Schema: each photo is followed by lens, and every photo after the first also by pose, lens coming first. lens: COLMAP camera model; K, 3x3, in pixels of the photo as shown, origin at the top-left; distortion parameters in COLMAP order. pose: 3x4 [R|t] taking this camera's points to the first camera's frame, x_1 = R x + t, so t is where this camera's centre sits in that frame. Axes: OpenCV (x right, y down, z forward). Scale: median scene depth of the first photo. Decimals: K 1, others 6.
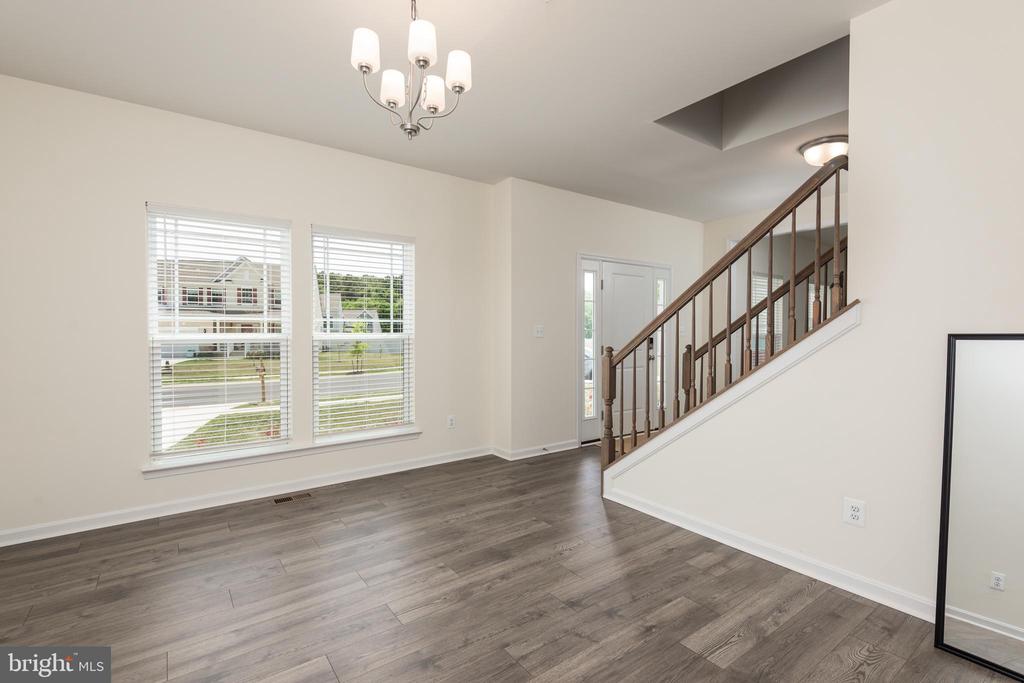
lens RADIAL K [[461.1, 0, 513.9], [0, 461.1, 340.1], [0, 0, 1]] dist [0.038112, -0.021733]
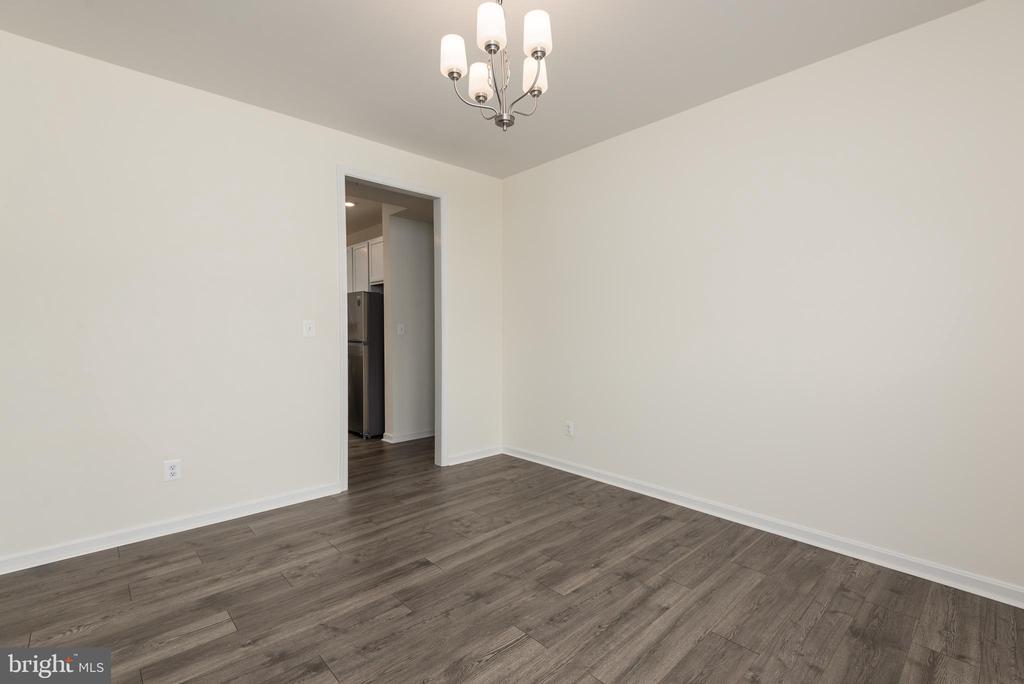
lens RADIAL K [[461.1, 0, 513.9], [0, 461.1, 340.6], [0, 0, 1]] dist [0.038112, -0.021733]
pose [[-0.994016, 0.004322, -0.109149, -0.116595], [0.000228, 0.999297, 0.037489, -0.023195], [0.109235, 0.037240, -0.993318, 1.711138]]
